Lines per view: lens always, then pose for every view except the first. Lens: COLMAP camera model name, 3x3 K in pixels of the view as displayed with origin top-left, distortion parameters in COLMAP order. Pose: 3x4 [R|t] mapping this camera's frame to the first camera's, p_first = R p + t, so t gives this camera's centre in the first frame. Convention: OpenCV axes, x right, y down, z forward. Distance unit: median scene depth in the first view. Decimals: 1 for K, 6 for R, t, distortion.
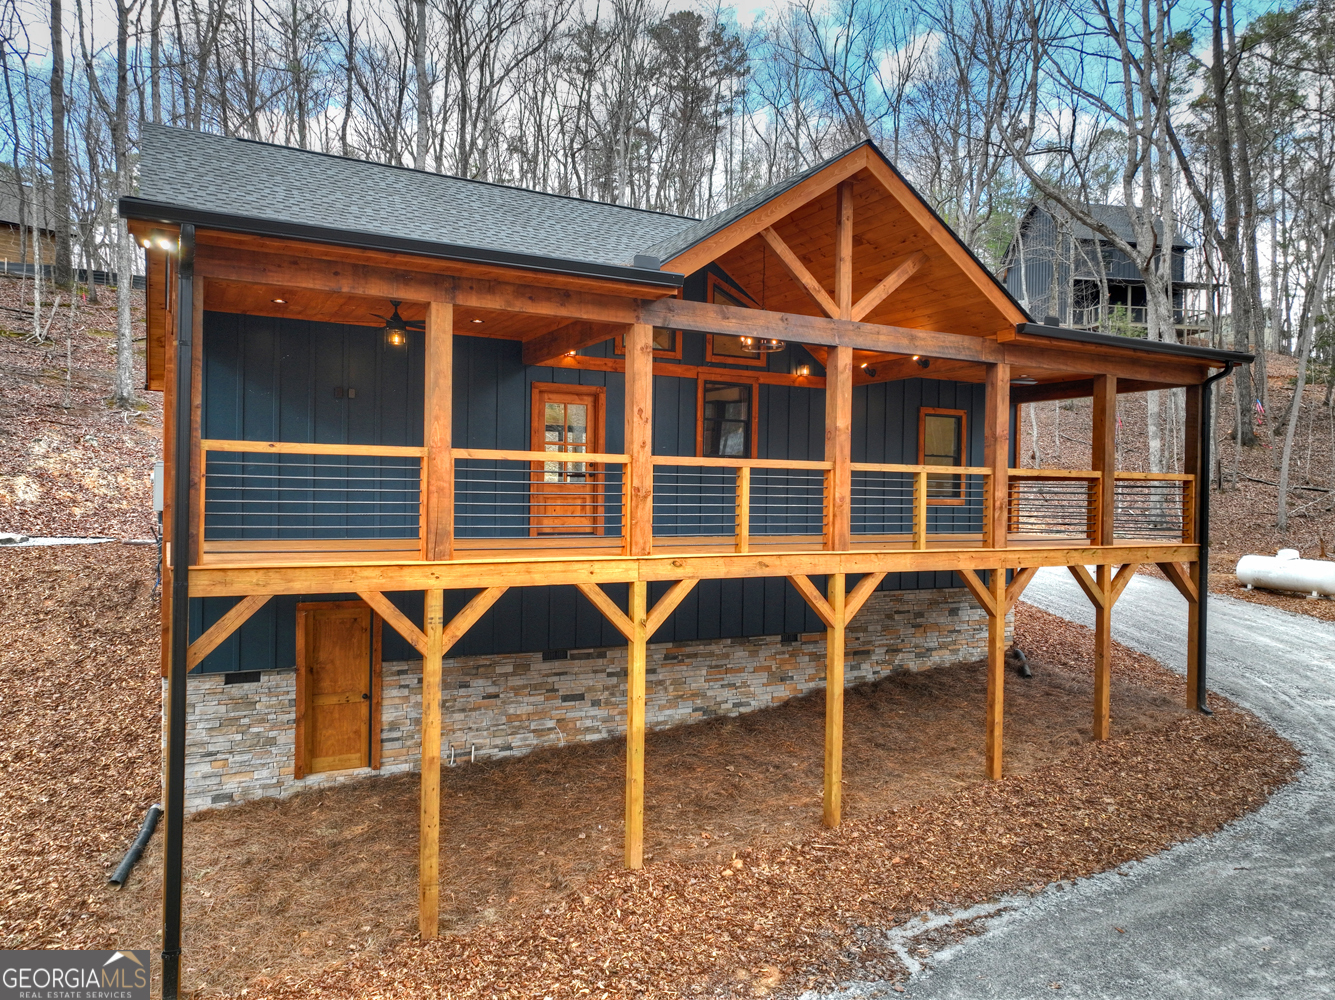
lens RADIAL K [[1020.2, 0, 667.5], [0, 1020.2, 500.0], [0, 0, 1]] dist [-0.047447, 0.108835]
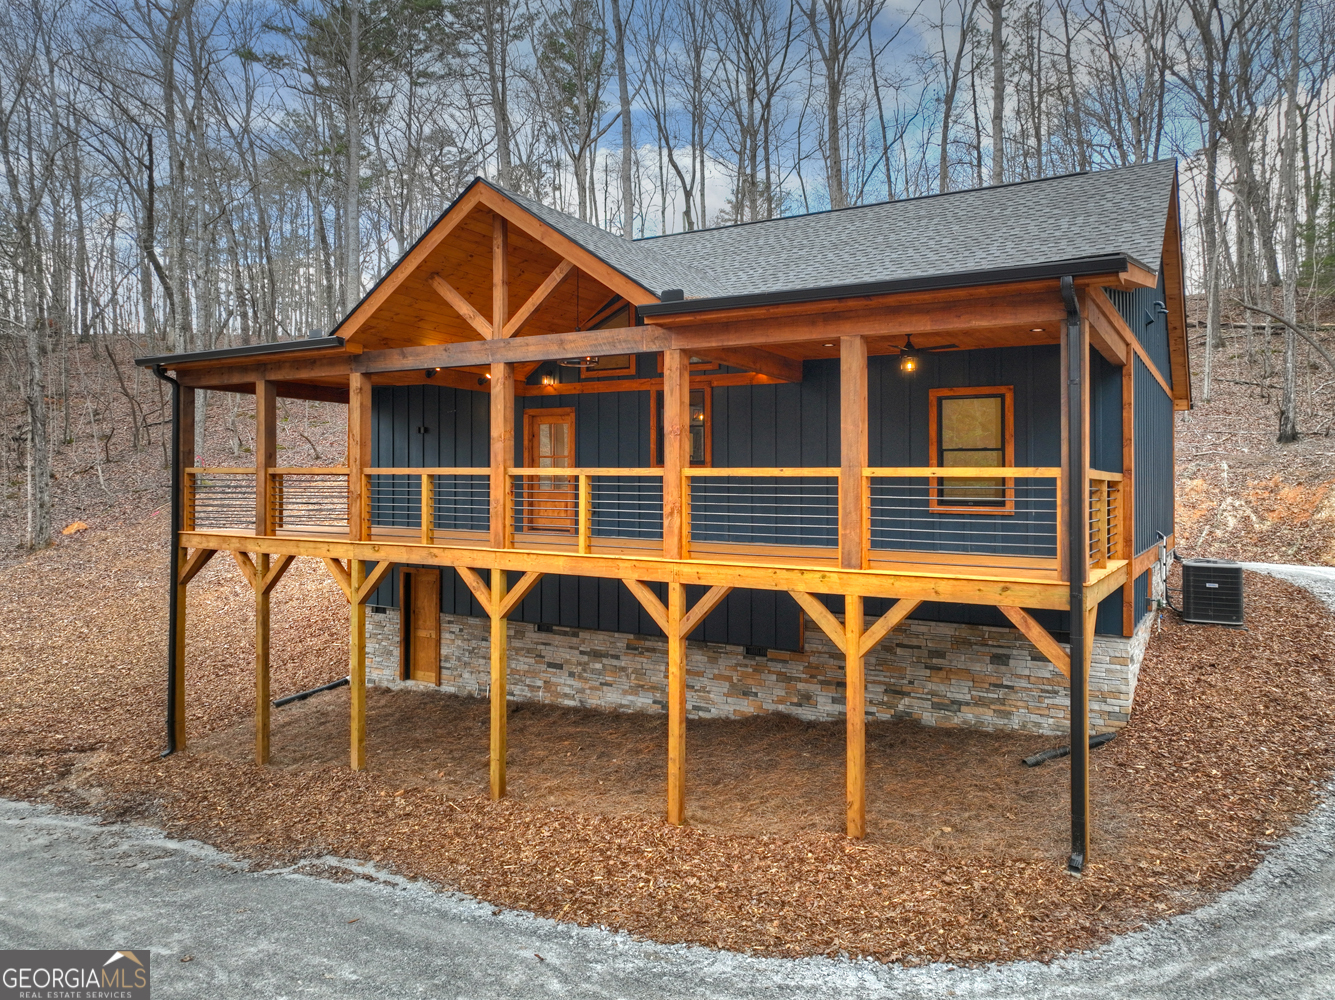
lens RADIAL K [[936.5, 0, 667.5], [0, 936.5, 500.0], [0, 0, 1]] dist [-0.029632, -0.000849]
pose [[0.494120, -0.004278, -0.869383, 0.969026], [-0.021067, 0.999635, -0.016892, 0.009774], [0.869138, 0.026662, 0.493850, 0.558858]]
